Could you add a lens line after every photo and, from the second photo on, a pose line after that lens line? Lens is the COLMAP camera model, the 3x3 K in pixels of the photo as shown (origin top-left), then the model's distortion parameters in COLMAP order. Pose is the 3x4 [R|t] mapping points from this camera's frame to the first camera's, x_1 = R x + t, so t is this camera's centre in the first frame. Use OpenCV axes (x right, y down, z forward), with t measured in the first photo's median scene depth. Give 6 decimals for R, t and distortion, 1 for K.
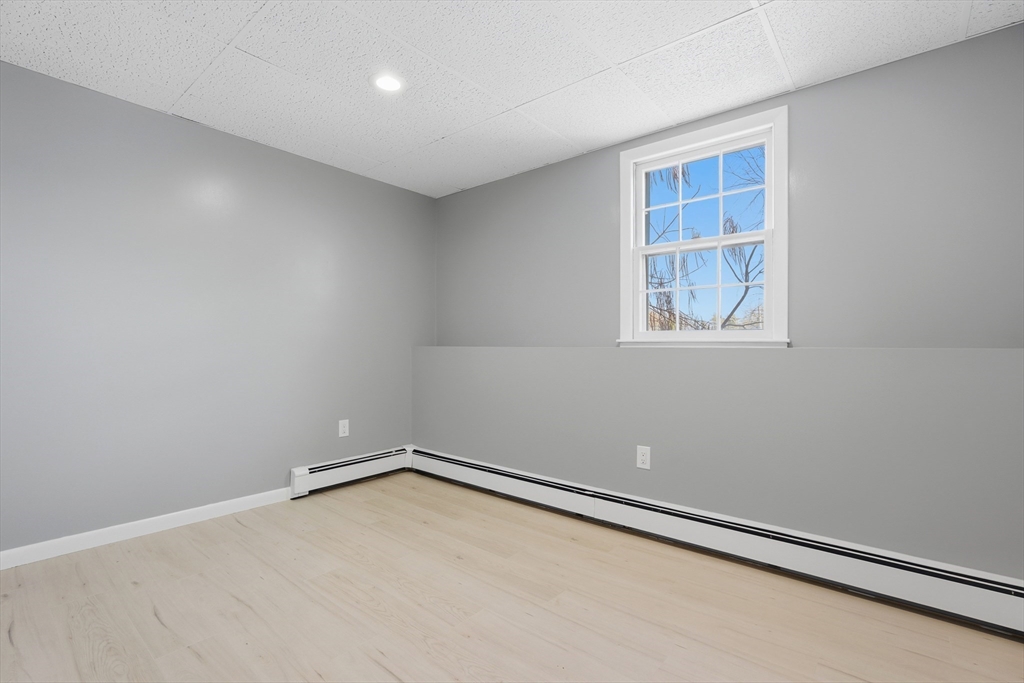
lens RADIAL K [[464.9, 0, 512.0], [0, 464.9, 341.5], [0, 0, 1]] dist [0.000954, 0.000454]
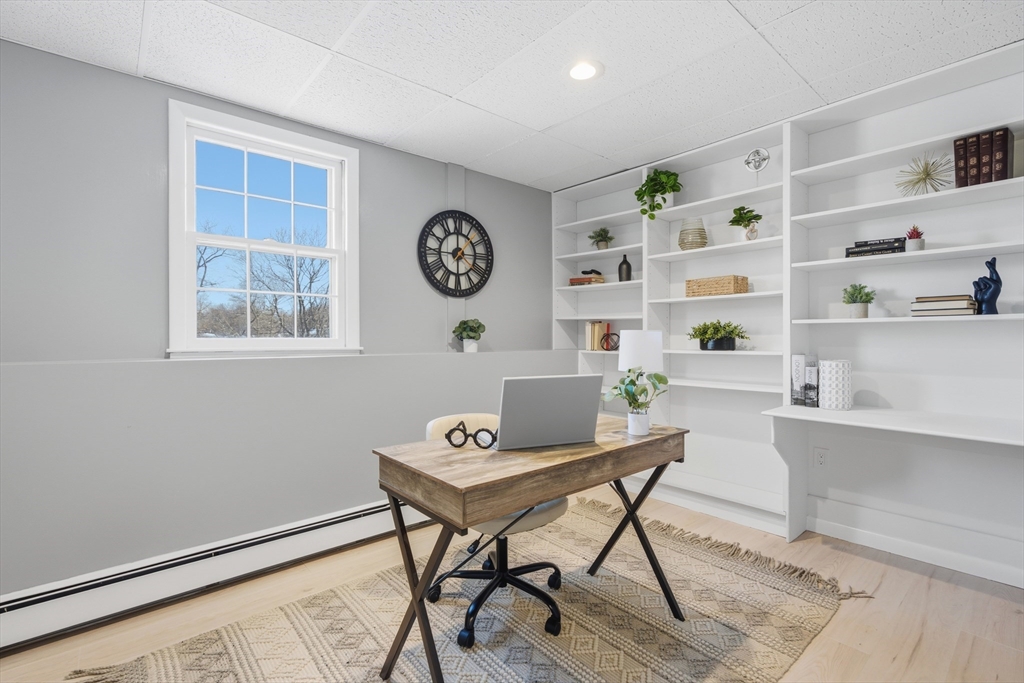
lens RADIAL K [[464.9, 0, 512.0], [0, 464.9, 341.5], [0, 0, 1]] dist [0.000954, 0.000454]
pose [[0.189351, 0.010351, 0.981855, -0.425198], [0.009561, 0.999878, -0.012385, -0.000940], [-0.981863, 0.011732, 0.189229, 0.340243]]
